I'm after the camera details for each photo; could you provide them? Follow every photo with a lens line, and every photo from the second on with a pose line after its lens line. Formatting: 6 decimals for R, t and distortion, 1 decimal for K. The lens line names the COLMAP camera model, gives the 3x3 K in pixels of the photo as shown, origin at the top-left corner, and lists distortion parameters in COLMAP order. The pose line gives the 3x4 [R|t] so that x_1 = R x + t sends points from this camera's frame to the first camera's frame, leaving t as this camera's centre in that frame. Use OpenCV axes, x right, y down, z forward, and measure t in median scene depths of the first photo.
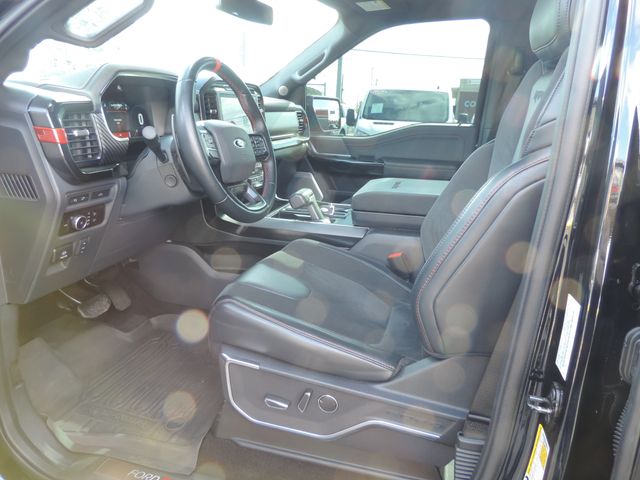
lens RADIAL K [[449.3, 0, 320.0], [0, 449.3, 240.0], [0, 0, 1]] dist [-0.075264, 0.001045]
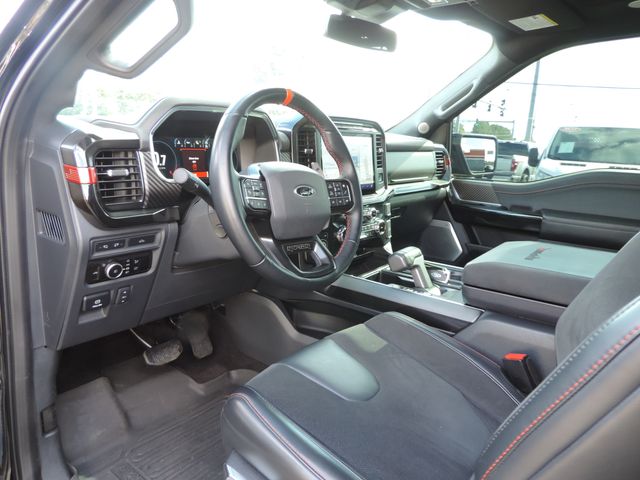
lens RADIAL K [[446.3, 0, 320.1], [0, 446.3, 230.0], [0, 0, 1]] dist [-0.037388, 0.002541]
pose [[0.923227, 0.077516, -0.376356, 0.122616], [-0.114462, 0.990456, -0.076783, -0.069836], [0.366812, 0.113967, 0.923288, 0.214304]]
